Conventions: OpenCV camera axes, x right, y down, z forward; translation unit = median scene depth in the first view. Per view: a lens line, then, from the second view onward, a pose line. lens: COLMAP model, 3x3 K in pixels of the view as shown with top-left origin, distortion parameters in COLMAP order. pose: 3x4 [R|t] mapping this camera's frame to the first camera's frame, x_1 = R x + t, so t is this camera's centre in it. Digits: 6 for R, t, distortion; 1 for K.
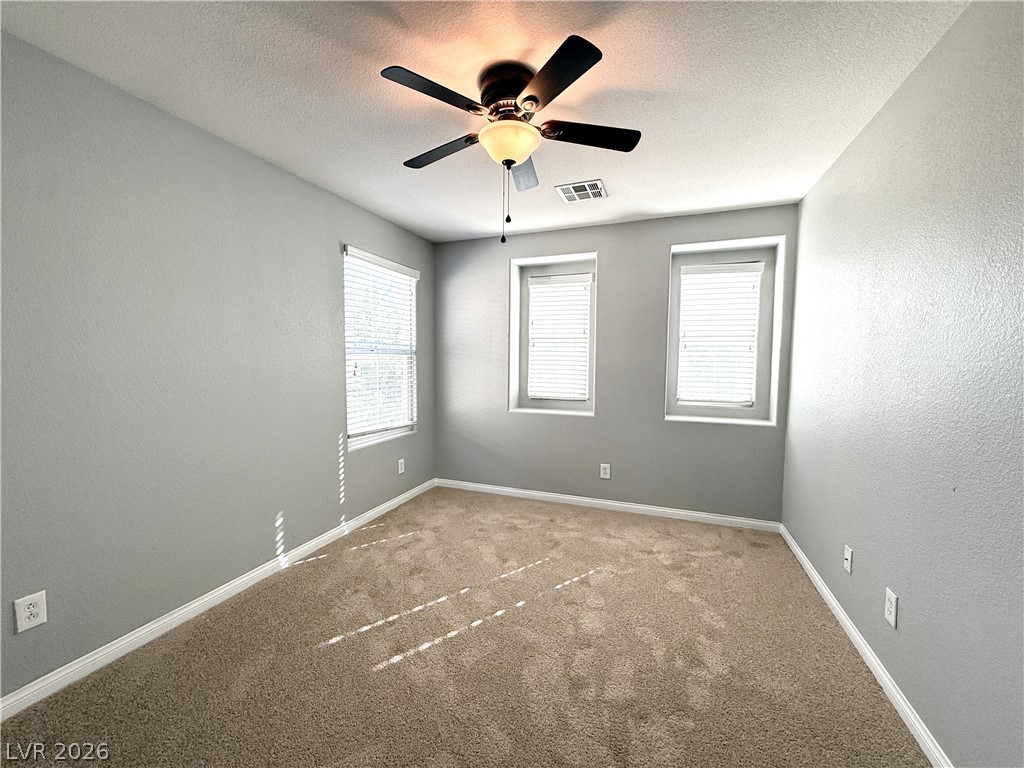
lens RADIAL K [[407.2, 0, 508.0], [0, 407.2, 383.0], [0, 0, 1]] dist [-0.000167, -0.000204]
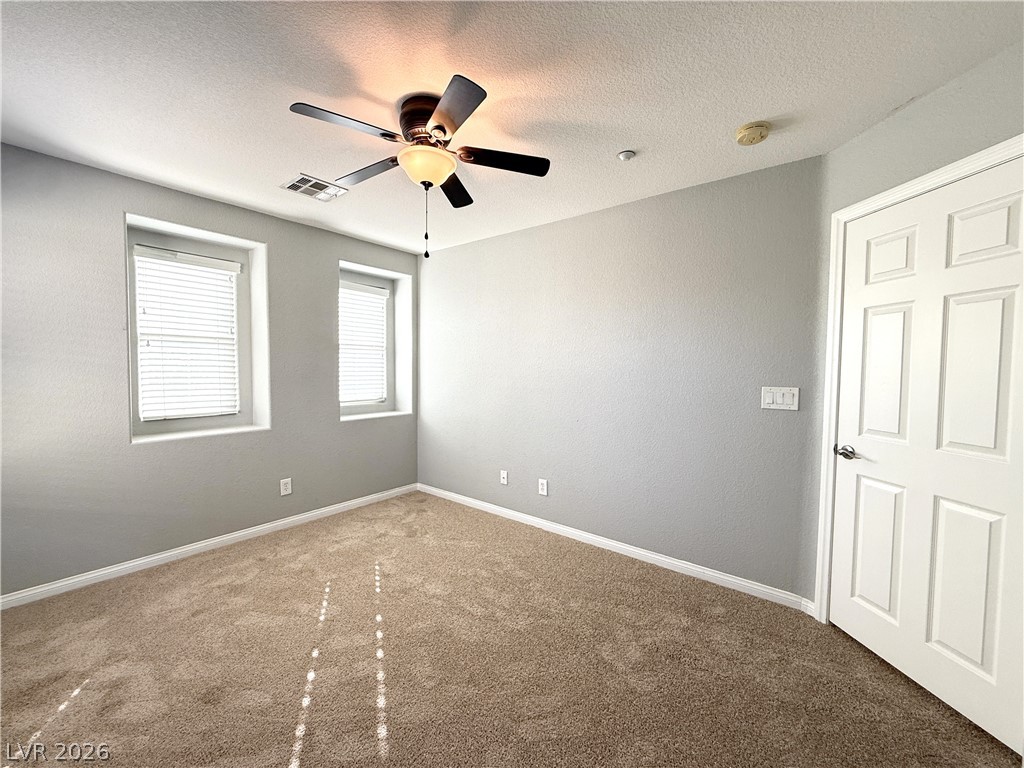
lens RADIAL K [[407.2, 0, 506.6], [0, 407.2, 383.0], [0, 0, 1]] dist [-0.000167, -0.000204]
pose [[0.303490, -0.044203, 0.951809, -0.528420], [0.049348, 0.998312, 0.030627, -0.022619], [-0.951556, 0.037675, 0.305159, 0.266640]]
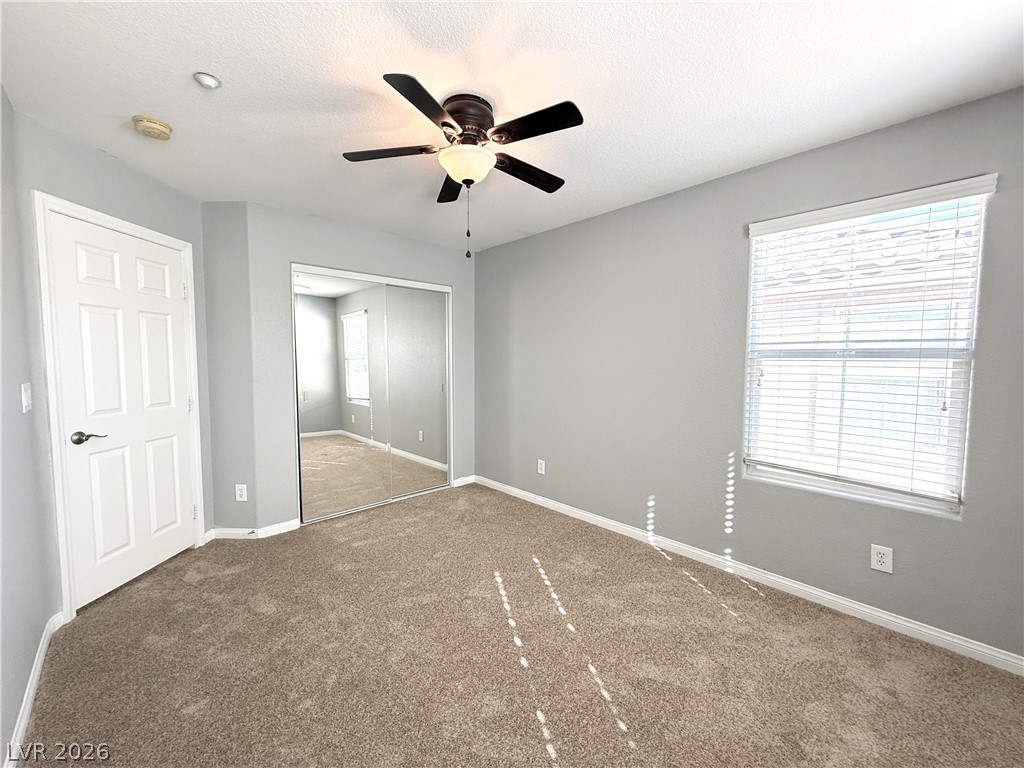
lens RADIAL K [[407.2, 0, 506.5], [0, 407.2, 383.6], [0, 0, 1]] dist [-0.000167, -0.000204]
pose [[-0.435146, 0.043378, -0.899314, 0.515657], [-0.060728, 0.995150, 0.077385, -0.051970], [0.898310, 0.088287, -0.430401, 0.864998]]
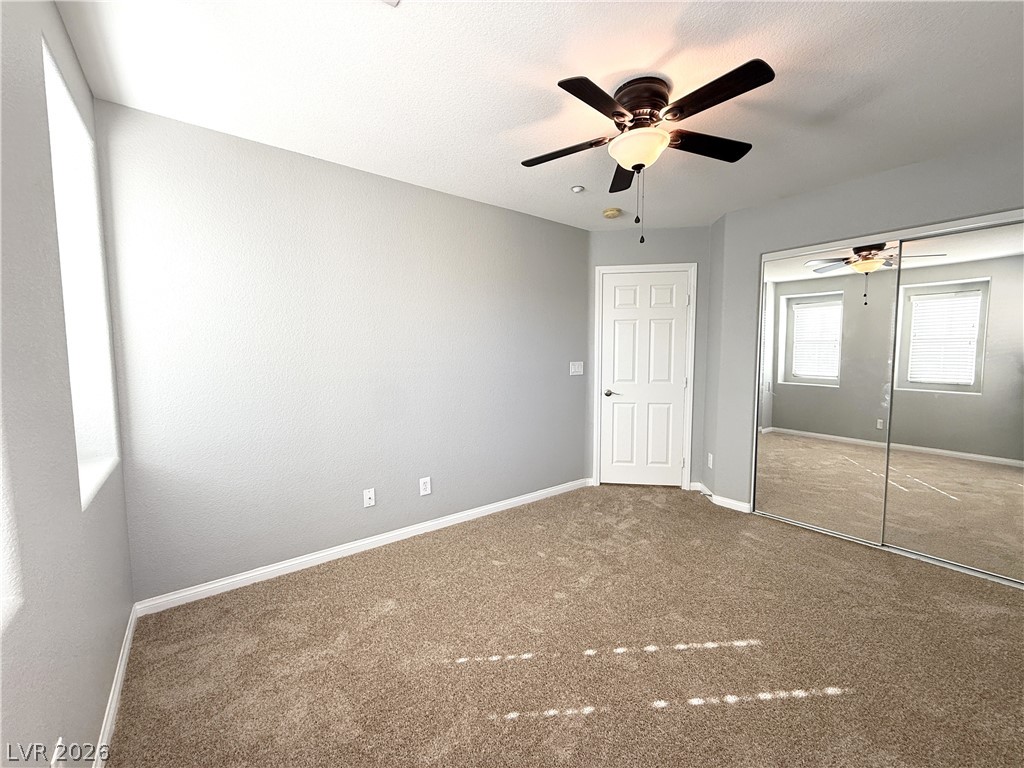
lens RADIAL K [[407.2, 0, 509.5], [0, 407.2, 383.8], [0, 0, 1]] dist [-0.000167, -0.000204]
pose [[-0.855727, -0.044592, 0.515503, -0.153724], [0.027029, 0.991067, 0.130597, -0.067825], [-0.516721, 0.125689, -0.846878, 1.159602]]
